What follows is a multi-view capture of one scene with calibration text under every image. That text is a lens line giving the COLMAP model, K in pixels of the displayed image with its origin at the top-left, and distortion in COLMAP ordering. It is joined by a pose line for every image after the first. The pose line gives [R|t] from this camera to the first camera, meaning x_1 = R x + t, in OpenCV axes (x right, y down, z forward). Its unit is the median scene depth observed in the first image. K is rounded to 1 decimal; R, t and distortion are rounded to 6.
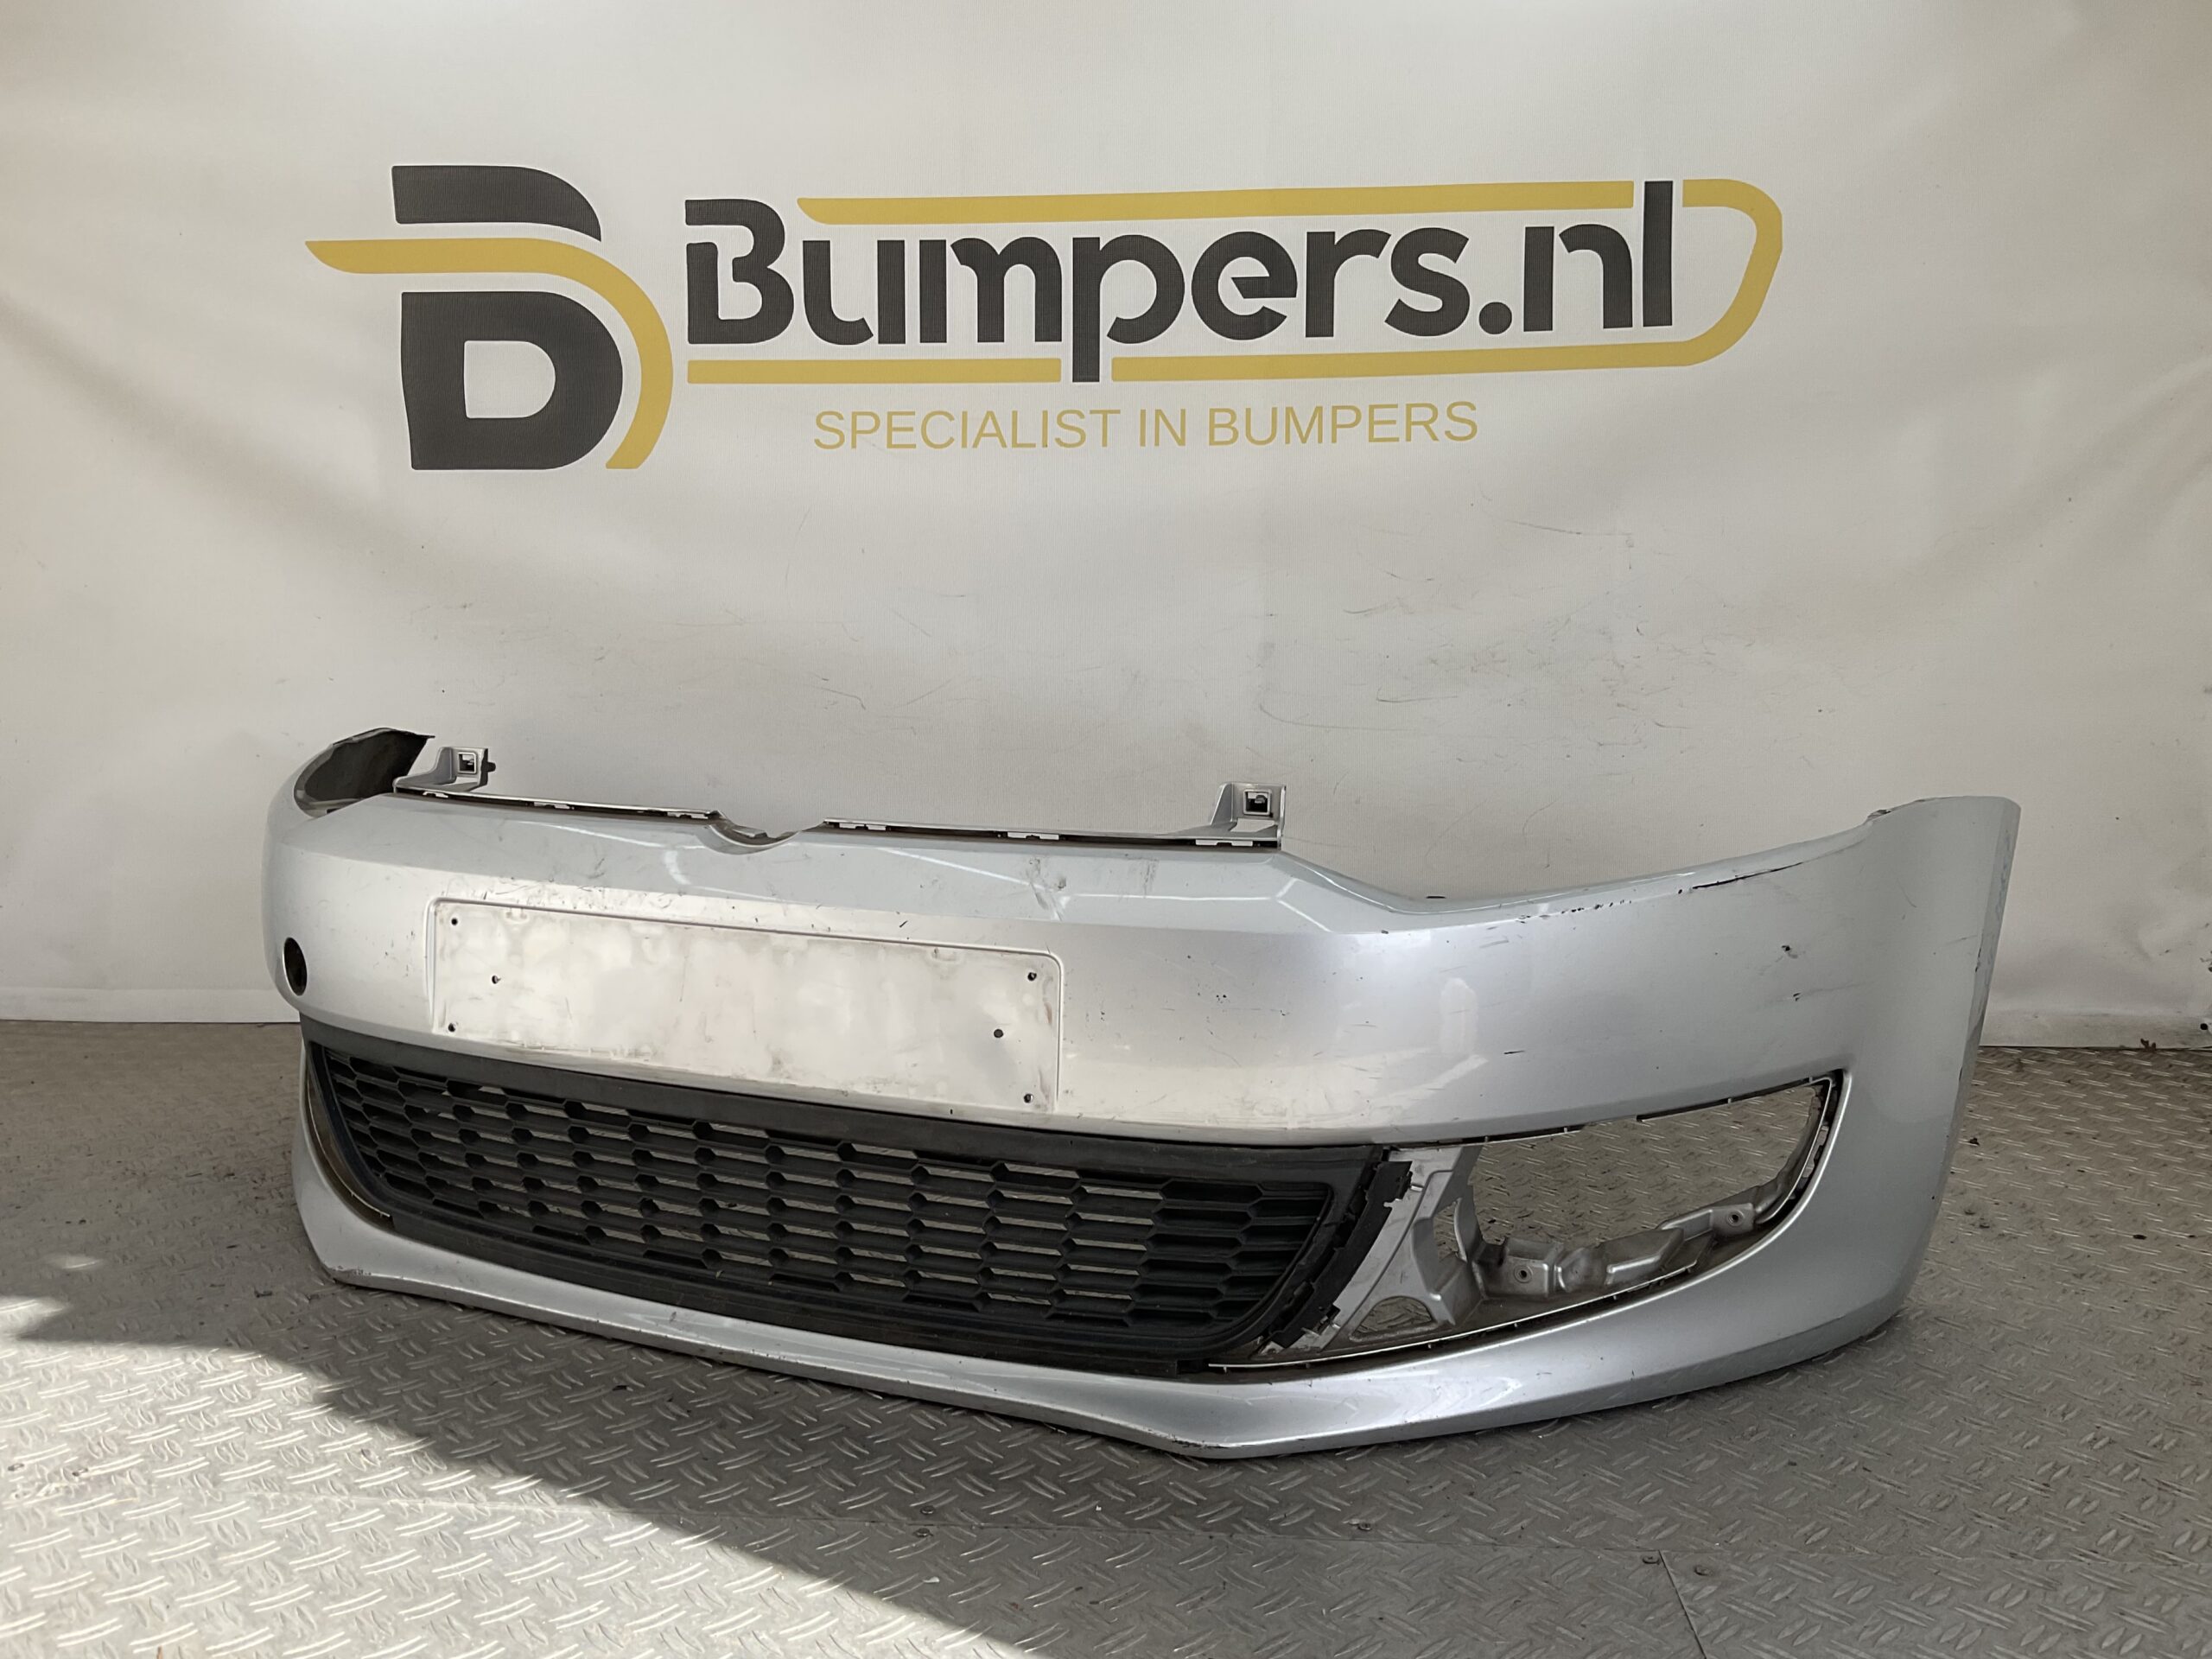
lens RADIAL K [[1743.1, 0, 1097.7], [0, 1743.1, 825.1], [0, 0, 1]] dist [0.014041, -0.046895]
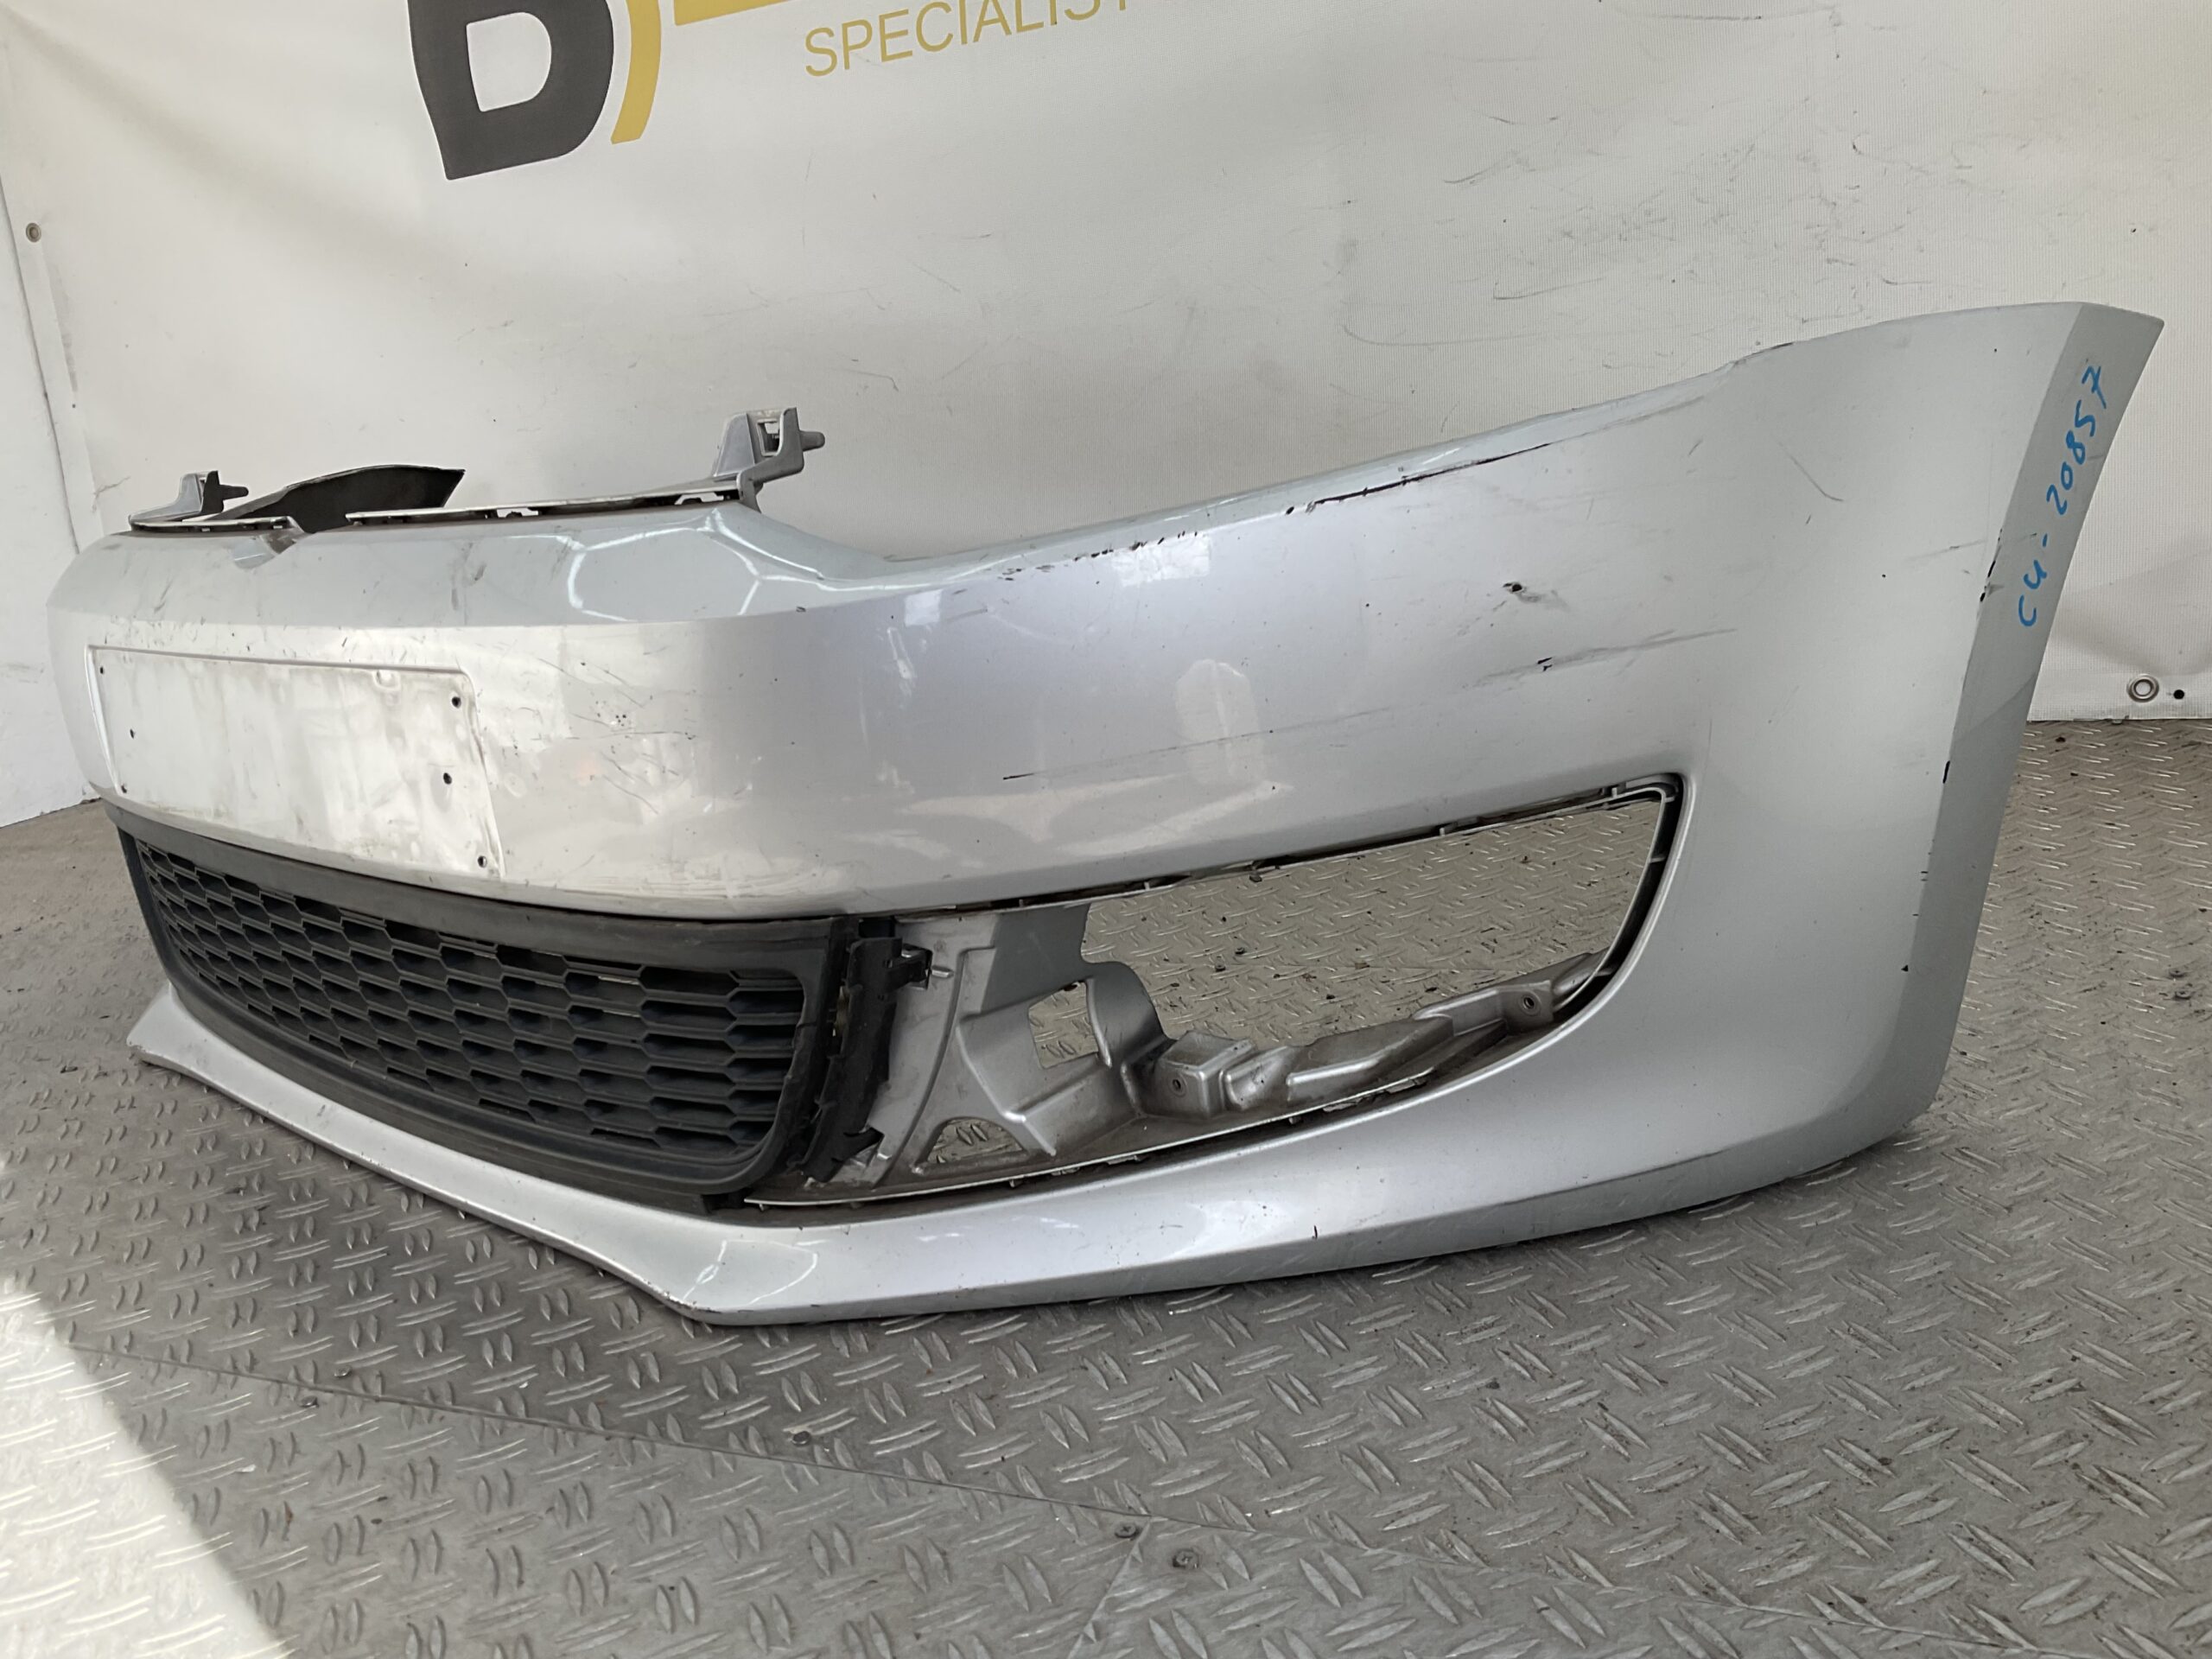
lens RADIAL K [[1743.1, 0, 1126.1], [0, 1743.1, 846.5], [0, 0, 1]] dist [0.014041, -0.046895]
pose [[0.944926, -0.029803, -0.325923, 0.436643], [0.086624, 0.983105, 0.161246, 0.047322], [0.315611, -0.180599, 0.931544, 0.346278]]
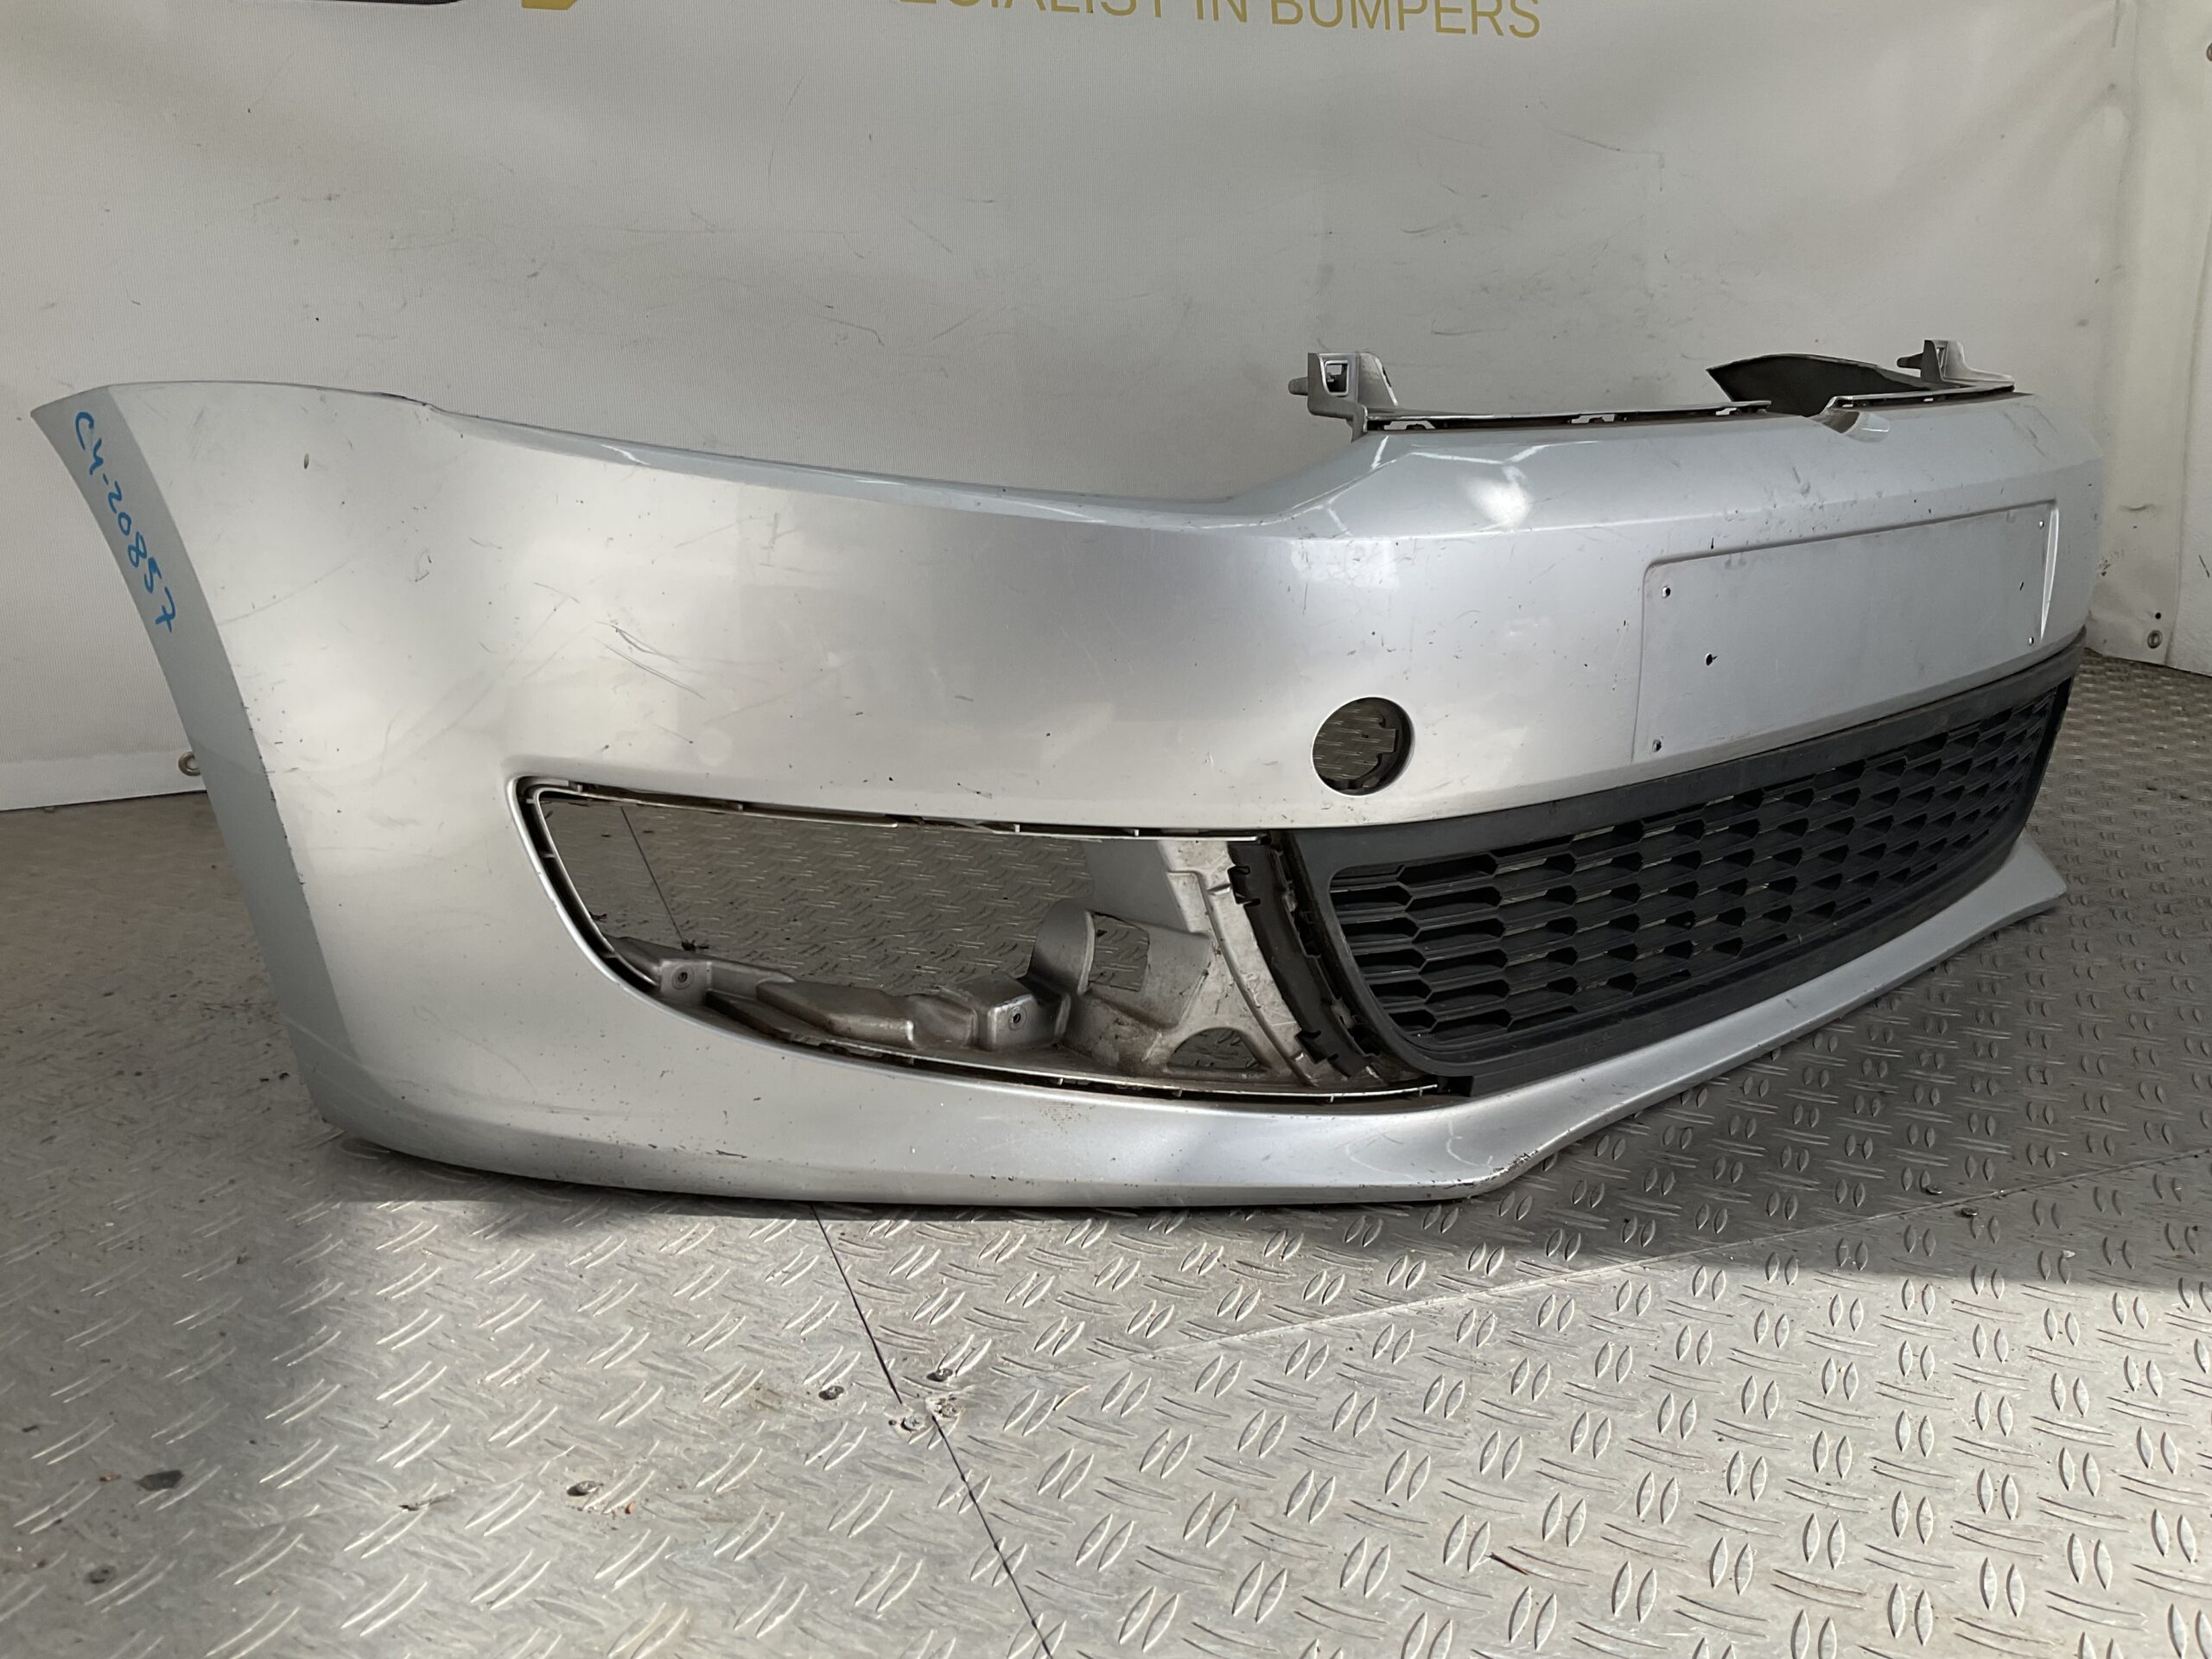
lens RADIAL K [[1743.1, 0, 1087.7], [0, 1743.1, 835.1], [0, 0, 1]] dist [0.014041, -0.046895]
pose [[0.918423, -0.106625, 0.380959, -0.677831], [0.043608, 0.984411, 0.170390, 0.044759], [-0.393188, -0.139877, 0.908756, 0.340499]]
